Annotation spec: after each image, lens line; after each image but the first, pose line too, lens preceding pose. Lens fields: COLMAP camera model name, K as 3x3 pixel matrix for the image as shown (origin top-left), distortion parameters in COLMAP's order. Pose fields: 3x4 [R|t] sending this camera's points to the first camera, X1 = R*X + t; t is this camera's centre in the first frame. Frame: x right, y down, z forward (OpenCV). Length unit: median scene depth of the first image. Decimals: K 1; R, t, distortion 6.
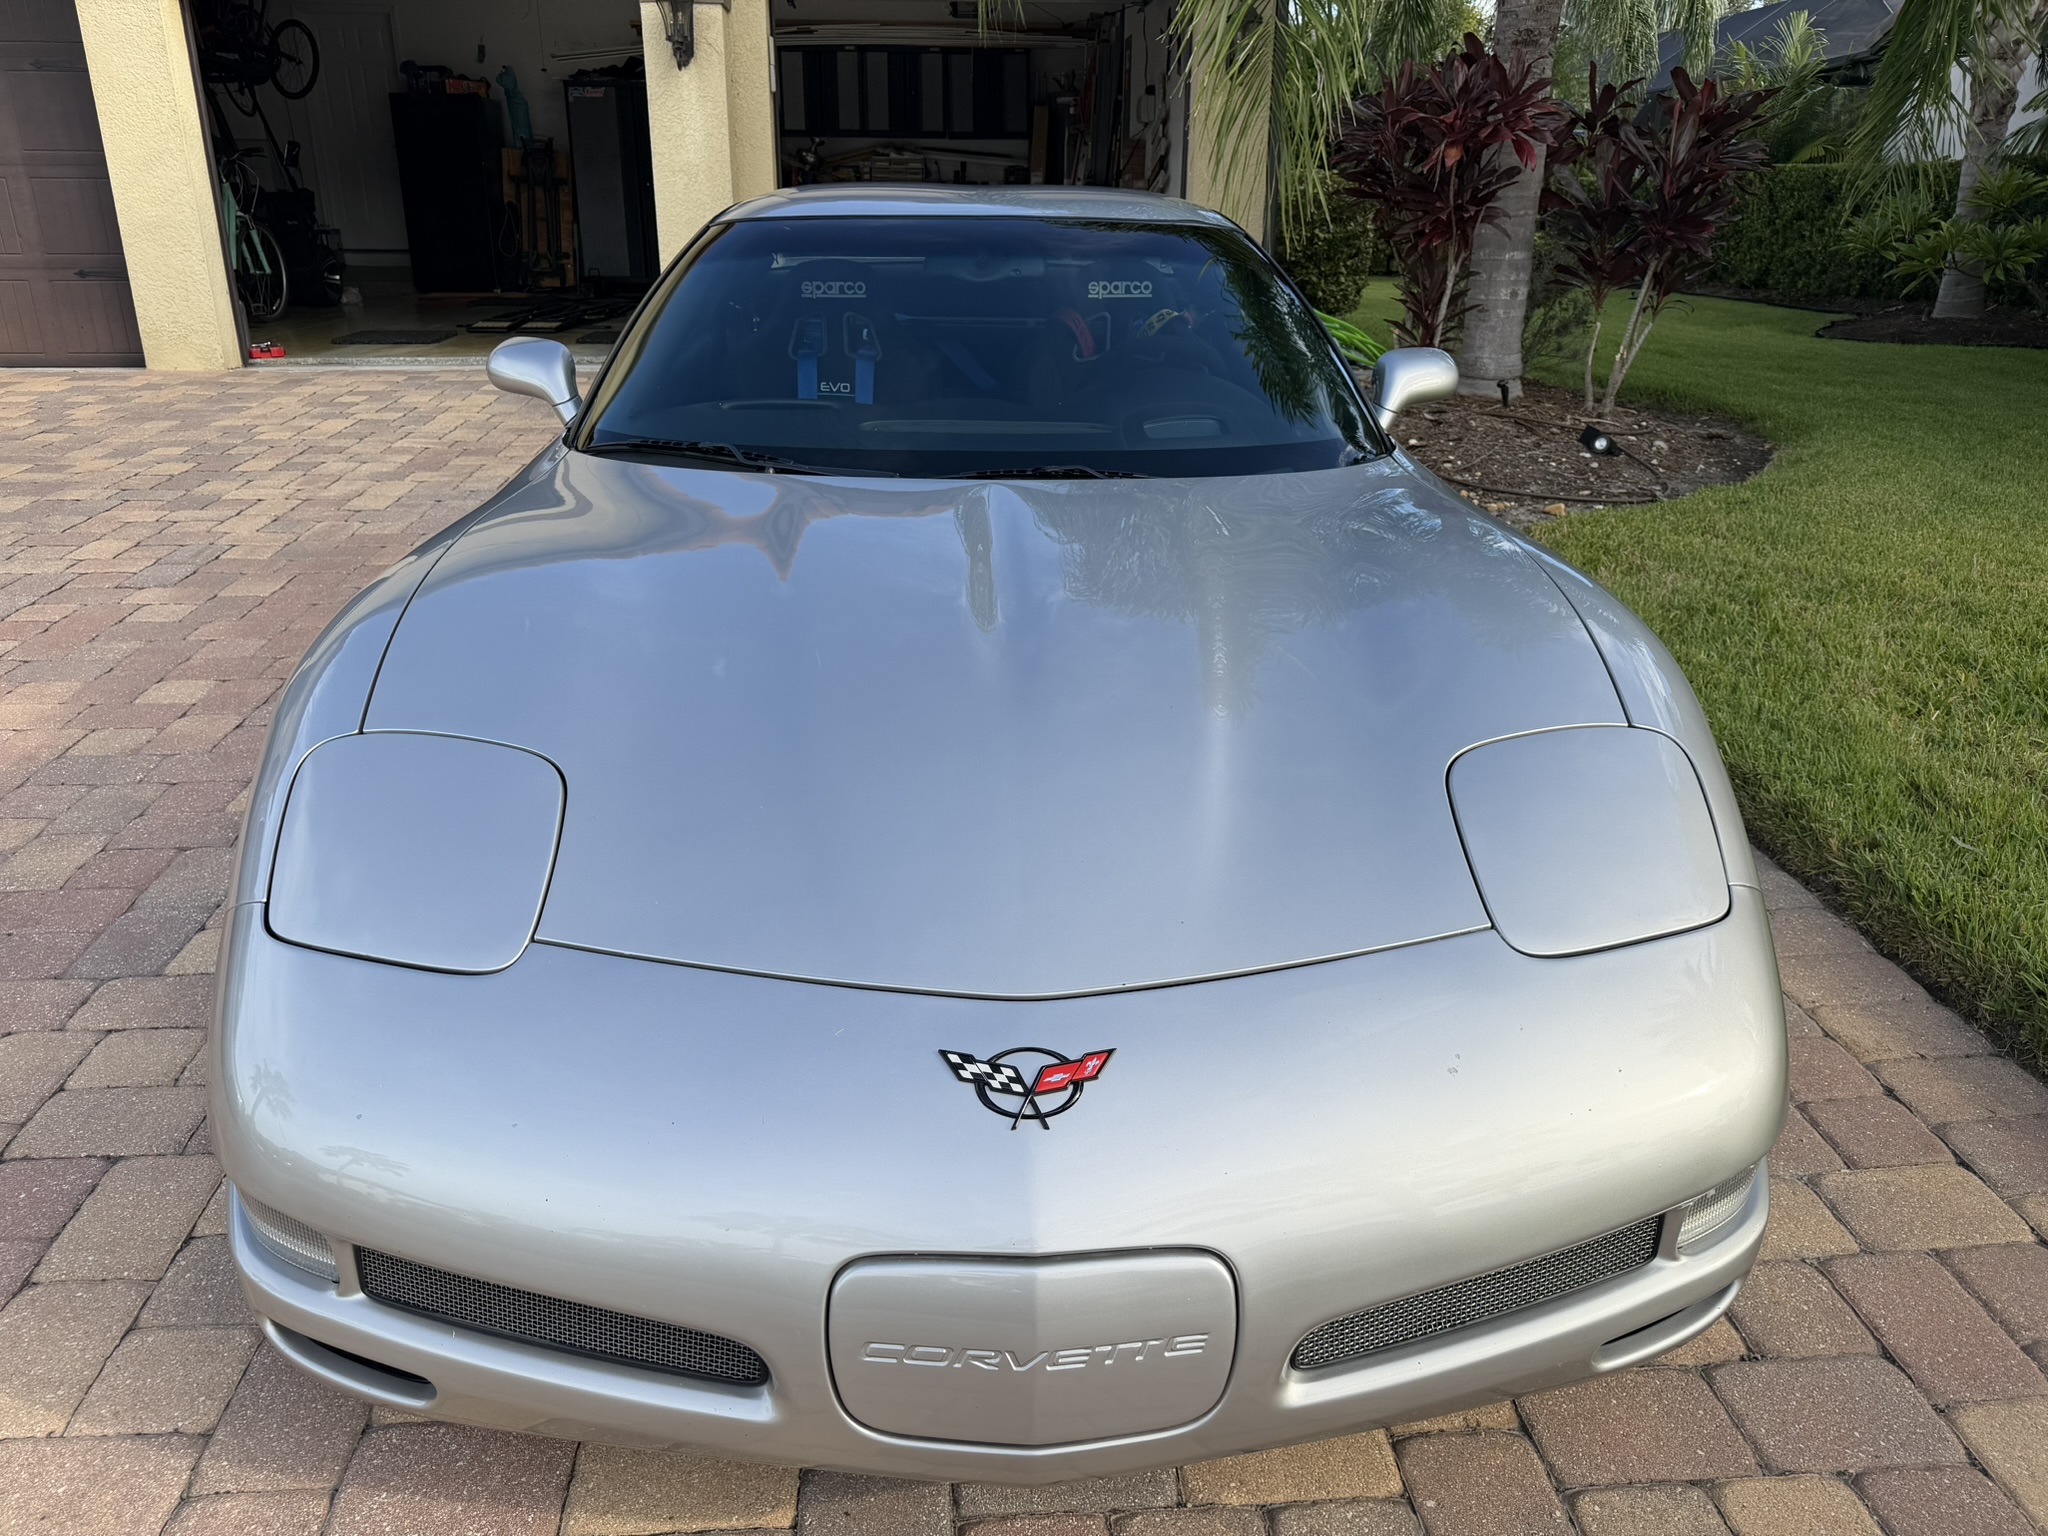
lens RADIAL K [[1484.4, 0, 1039.3], [0, 1484.4, 761.0], [0, 0, 1]] dist [-0.001988, -0.012832]
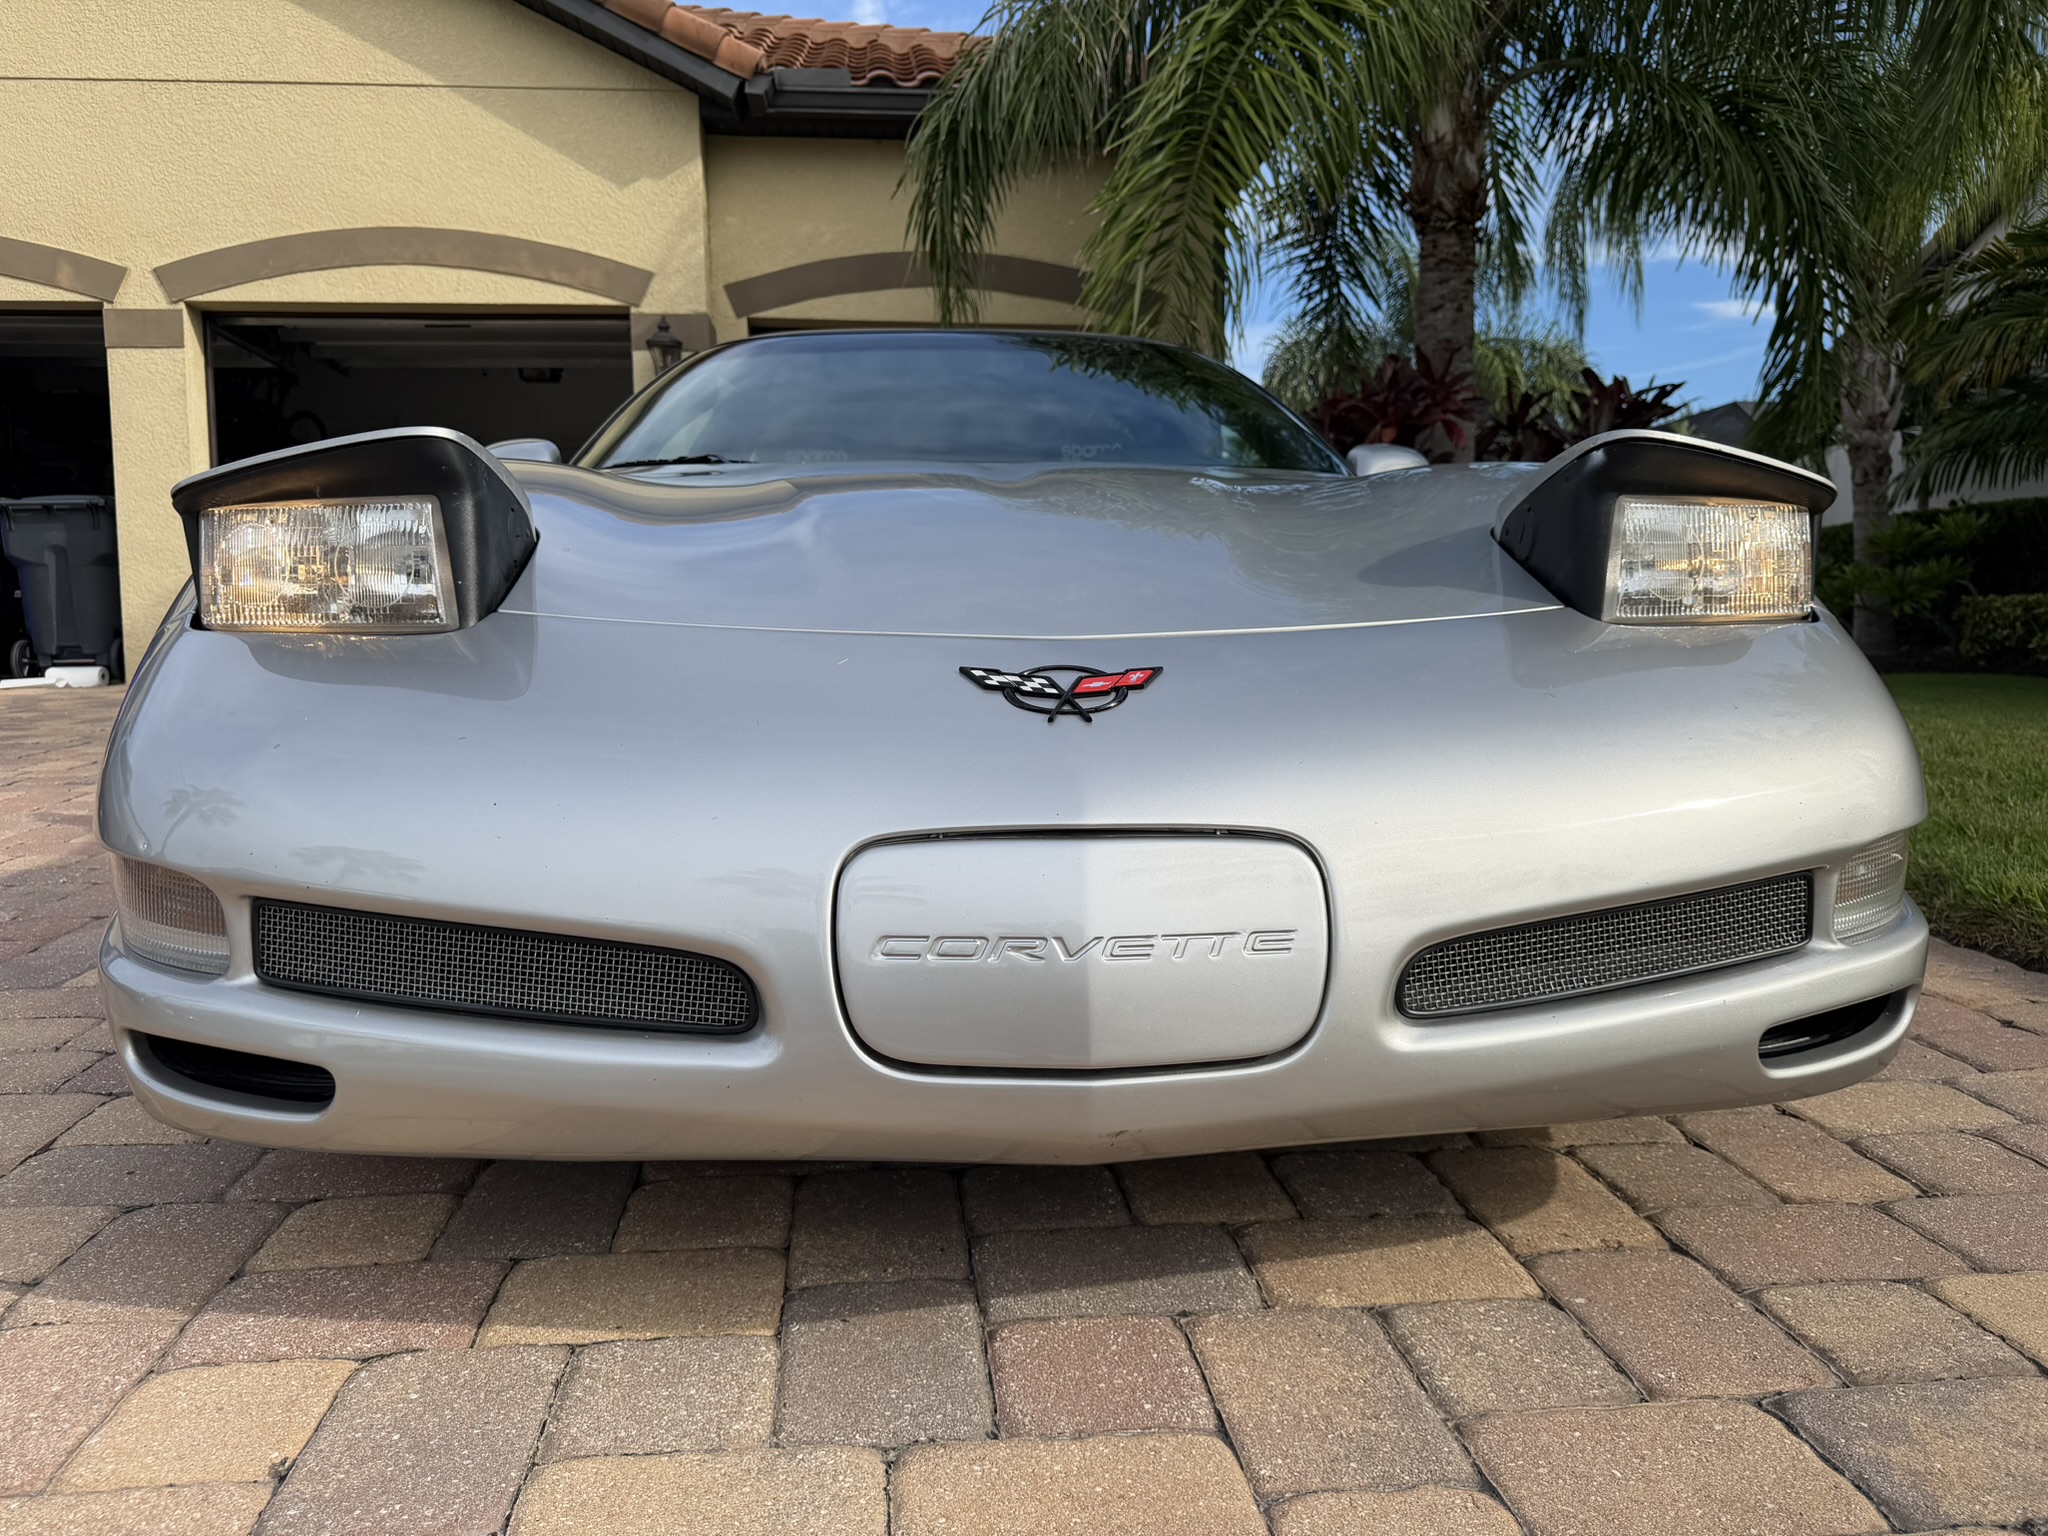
lens RADIAL K [[1484.4, 0, 1025.9], [0, 1484.4, 772.0], [0, 0, 1]] dist [-0.001988, -0.012832]
pose [[0.999524, -0.022763, 0.020839, -0.011381], [0.027662, 0.960206, -0.277920, 0.116643], [-0.013683, 0.278364, 0.960378, 0.042635]]
